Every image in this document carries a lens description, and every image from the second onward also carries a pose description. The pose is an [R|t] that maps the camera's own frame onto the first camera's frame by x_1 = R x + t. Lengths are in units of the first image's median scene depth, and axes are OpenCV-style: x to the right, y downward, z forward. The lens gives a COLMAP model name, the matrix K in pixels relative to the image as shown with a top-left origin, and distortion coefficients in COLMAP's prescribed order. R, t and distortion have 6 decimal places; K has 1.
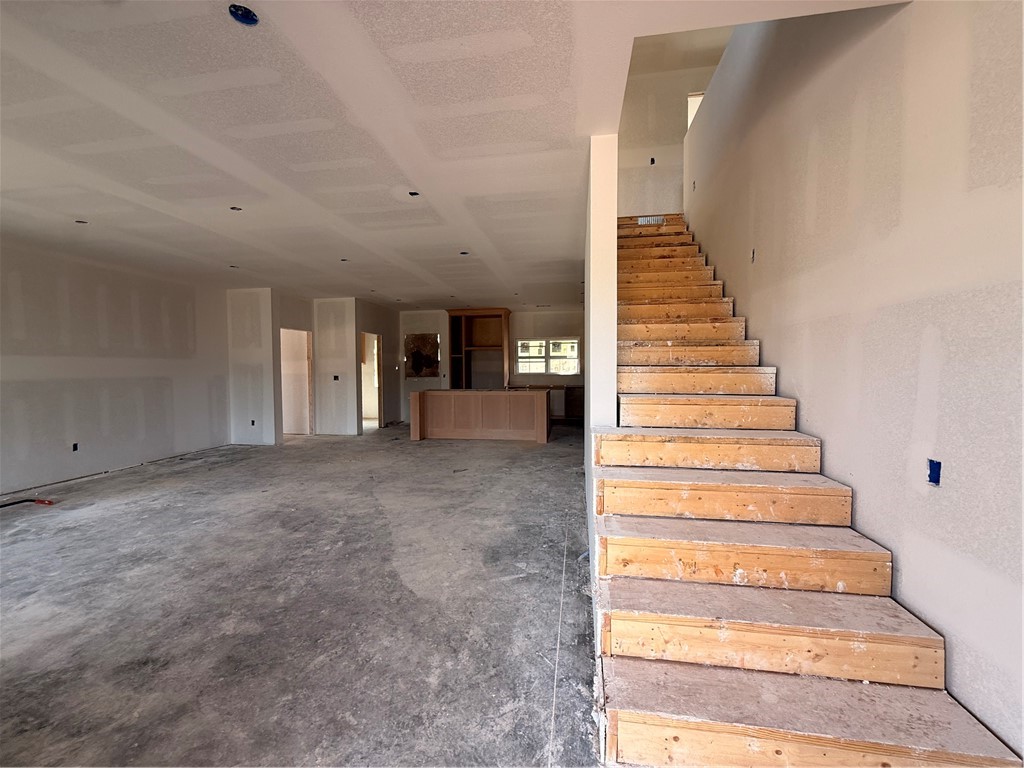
lens RADIAL K [[409.2, 0, 511.5], [0, 409.2, 382.9], [0, 0, 1]] dist [0.004291, -0.000278]
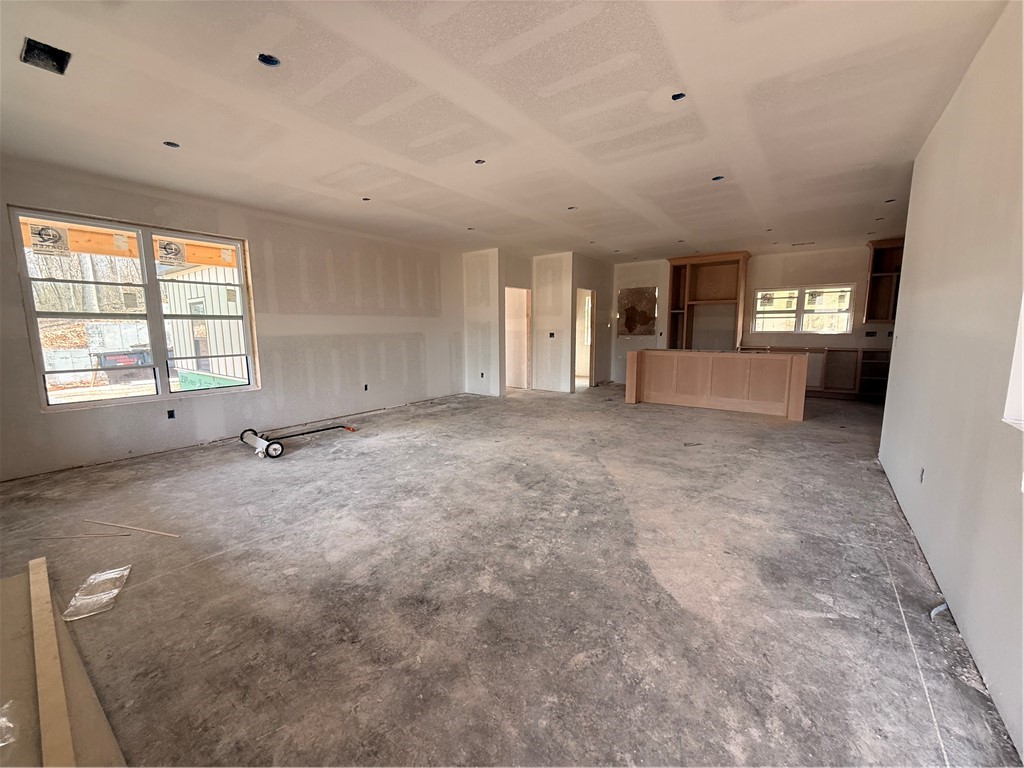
lens RADIAL K [[409.2, 0, 514.2], [0, 409.2, 383.3], [0, 0, 1]] dist [0.004291, -0.000278]
pose [[0.893735, 0.062540, -0.444214, -0.129028], [-0.016943, 0.994234, 0.105887, 0.001843], [0.448275, -0.087109, 0.889641, 0.114316]]
